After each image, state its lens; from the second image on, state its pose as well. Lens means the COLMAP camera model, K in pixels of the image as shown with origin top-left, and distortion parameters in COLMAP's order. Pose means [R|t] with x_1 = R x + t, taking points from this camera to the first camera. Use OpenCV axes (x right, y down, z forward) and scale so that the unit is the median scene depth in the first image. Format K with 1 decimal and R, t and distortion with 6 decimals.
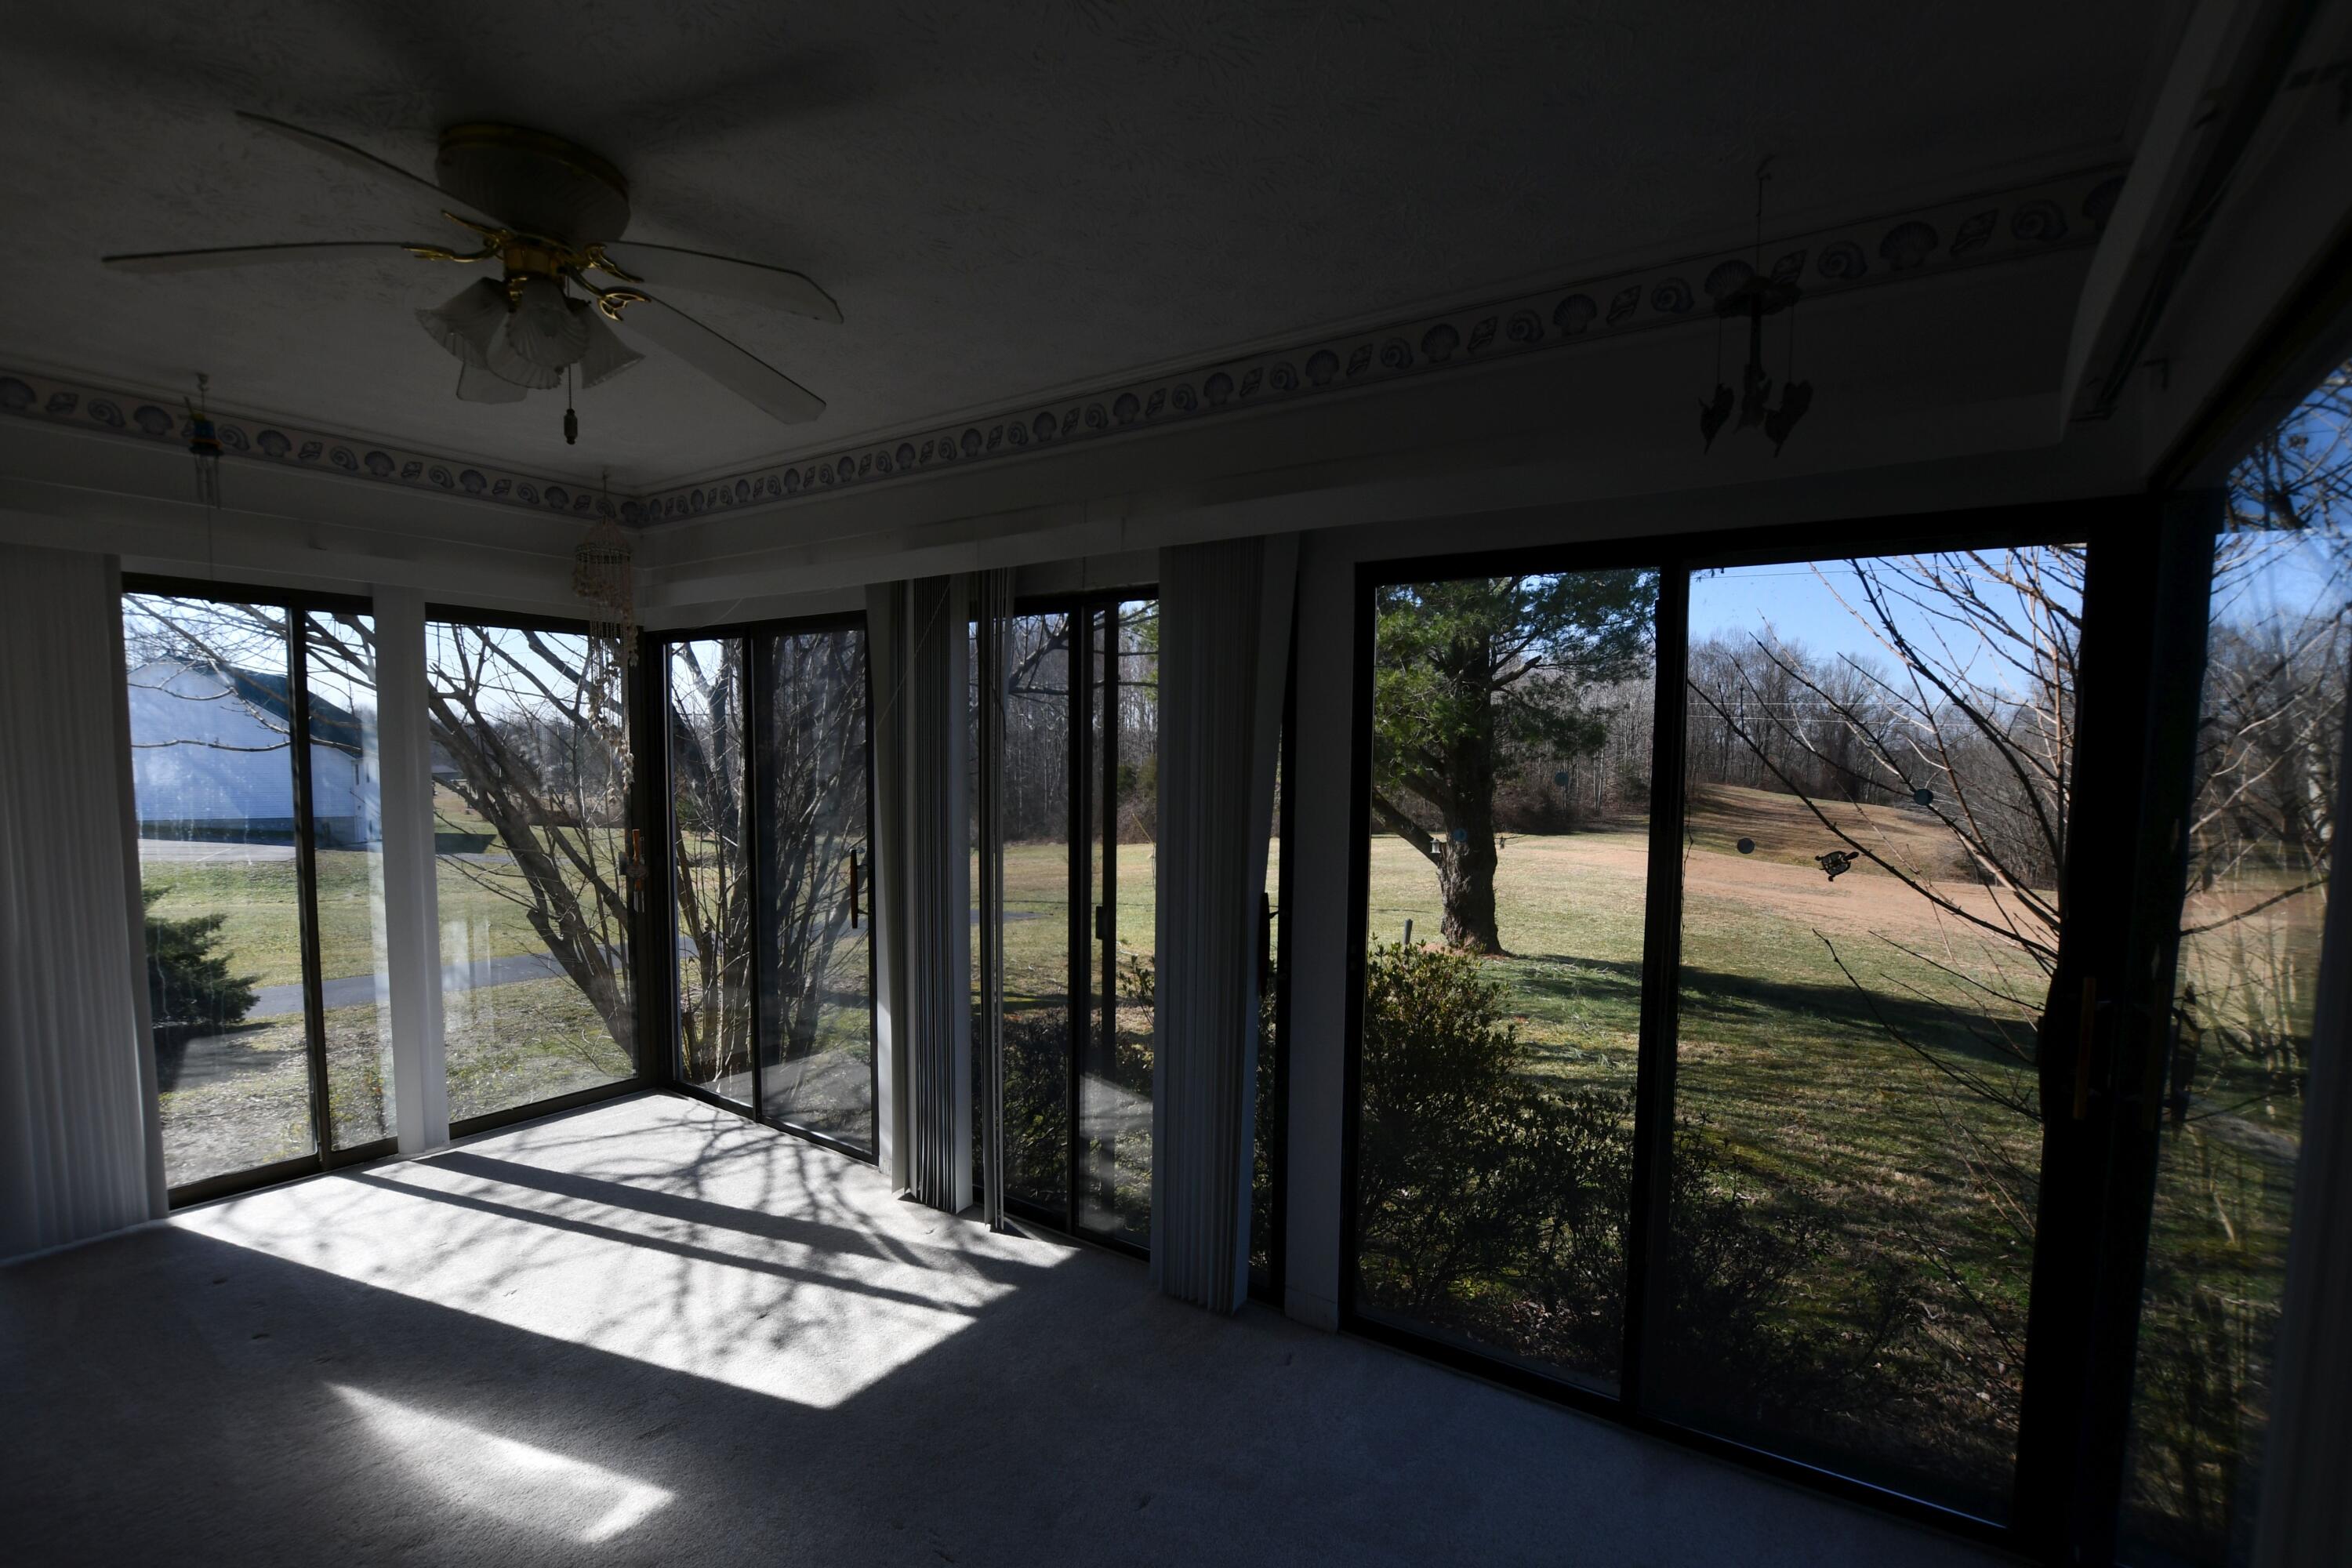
lens RADIAL K [[1077.2, 0, 1173.8], [0, 1077.2, 774.0], [0, 0, 1]] dist [-0.022976, -0.000170]
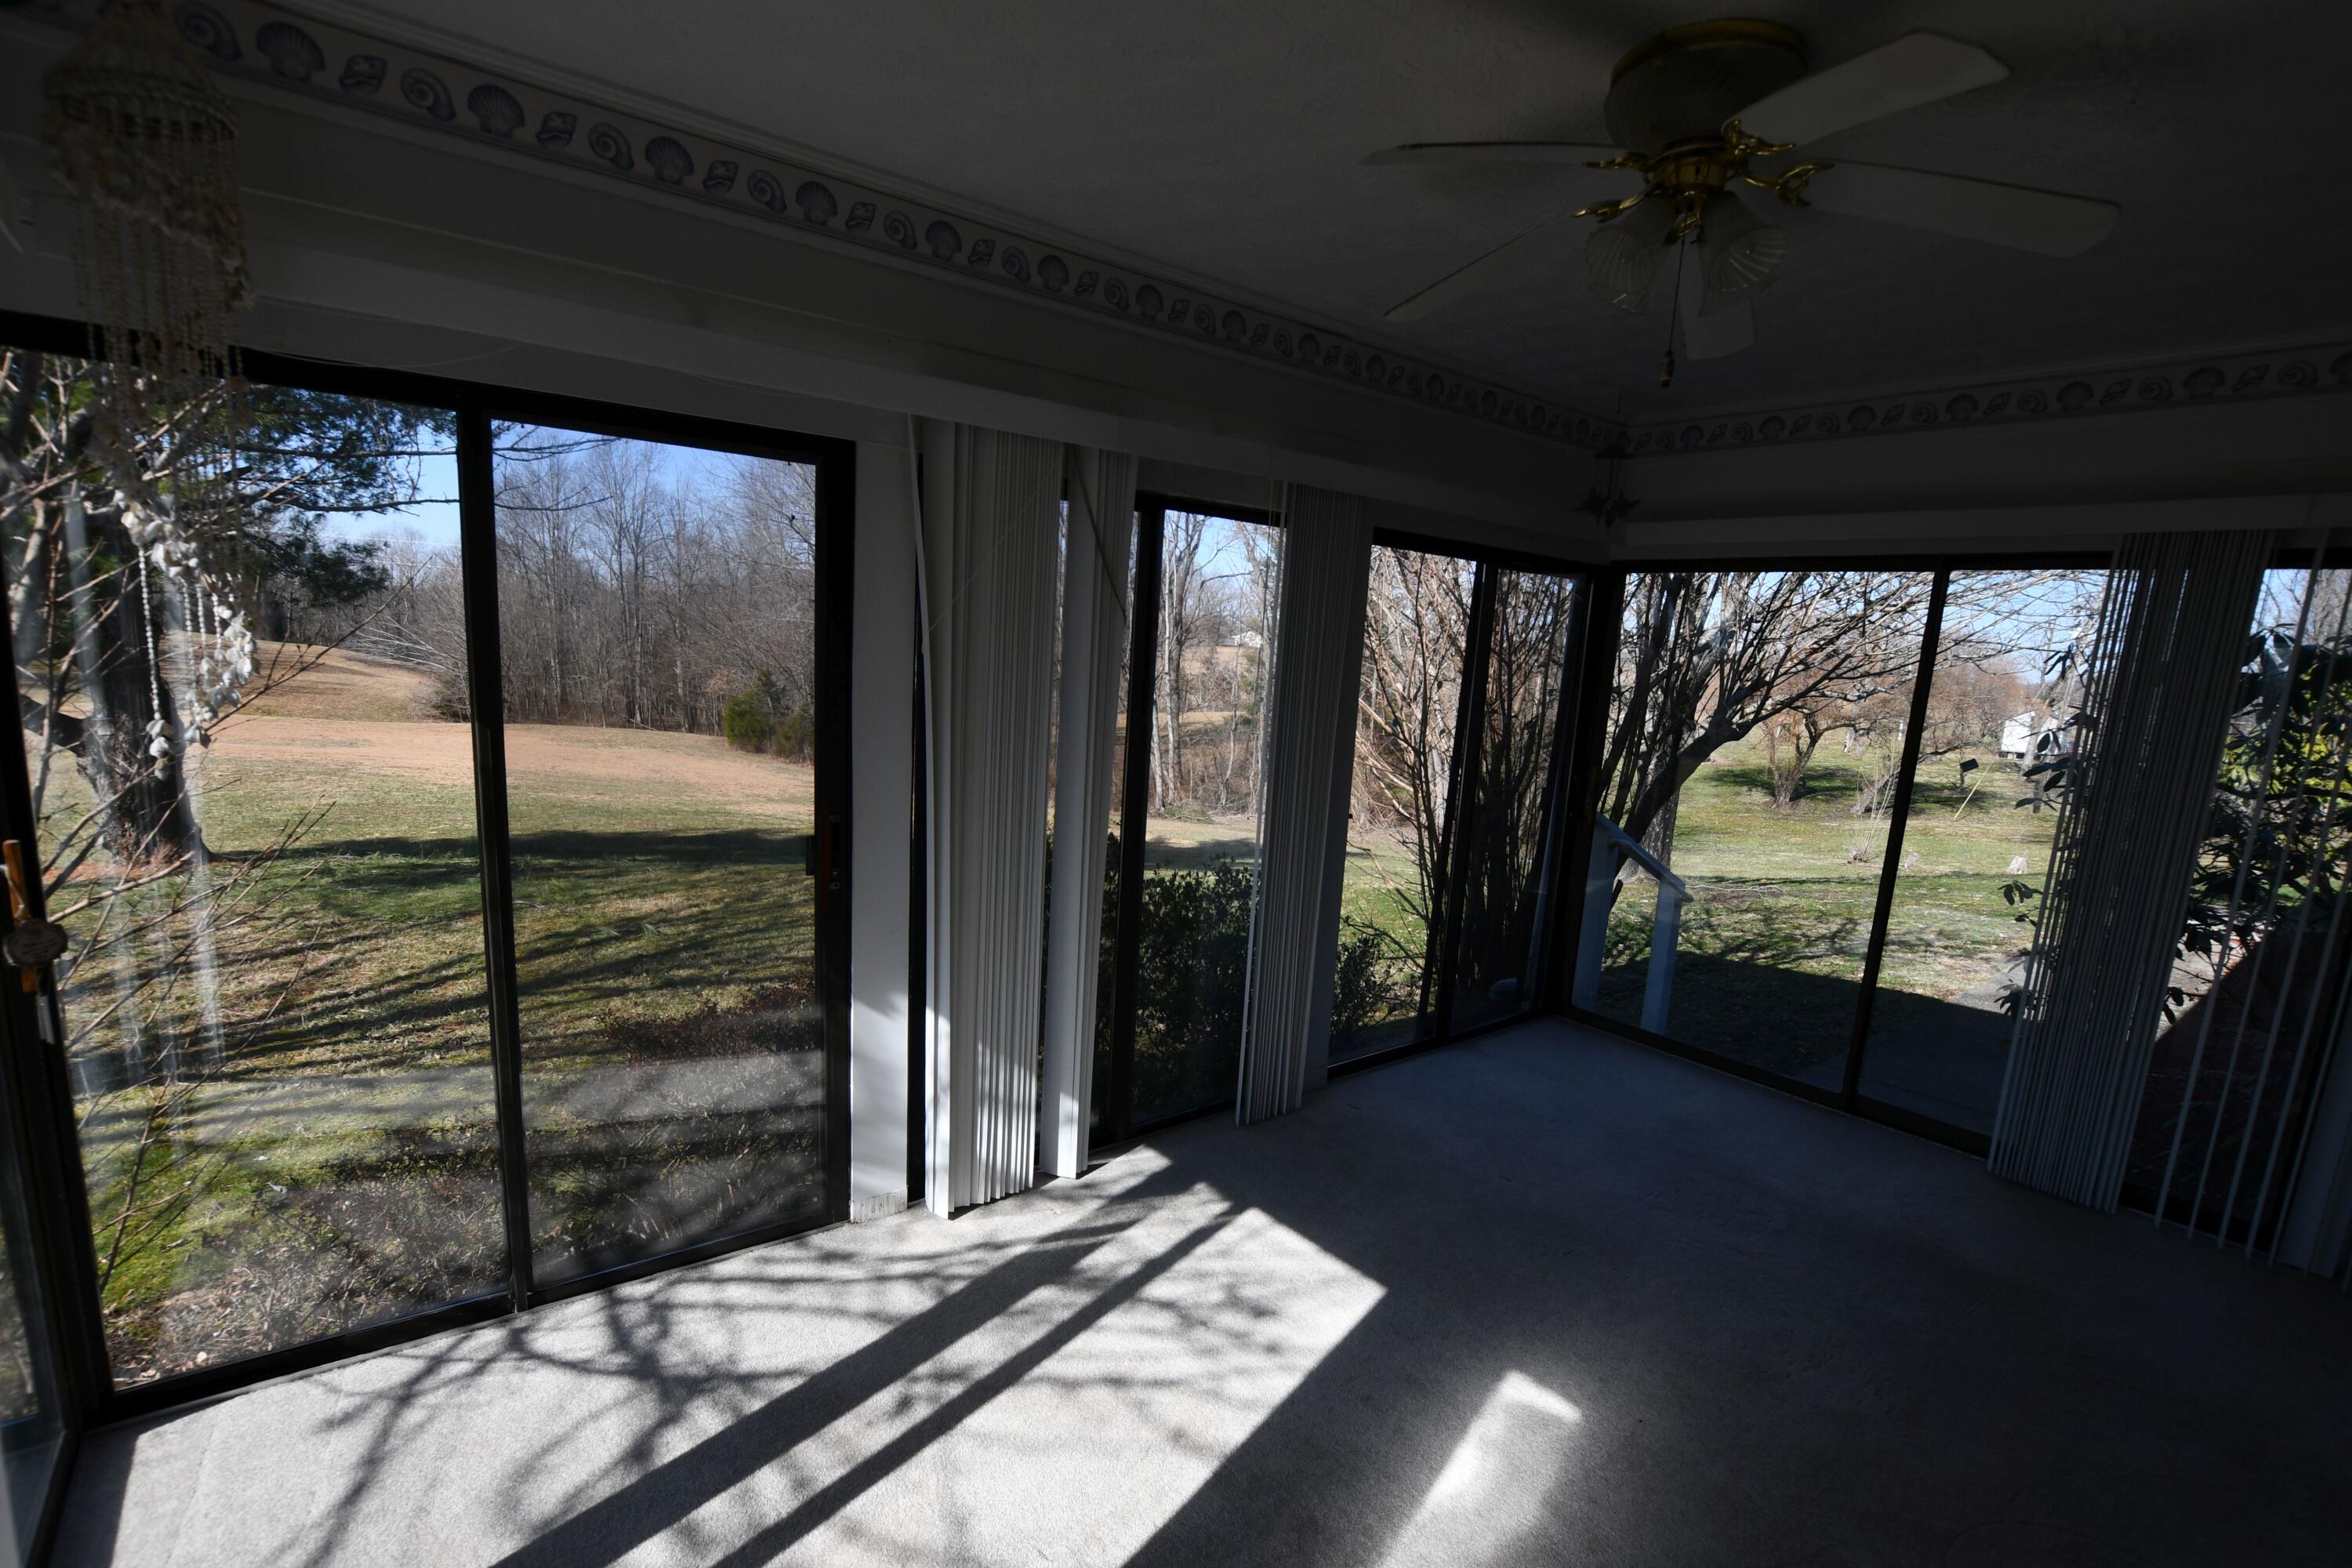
lens RADIAL K [[1077.2, 0, 1170.5], [0, 1077.2, 806.1], [0, 0, 1]] dist [-0.022976, -0.000170]
pose [[0.301371, -0.143046, 0.942716, -0.963723], [-0.027819, 0.986943, 0.158651, -0.043742], [-0.953101, -0.074038, 0.293457, 0.658677]]
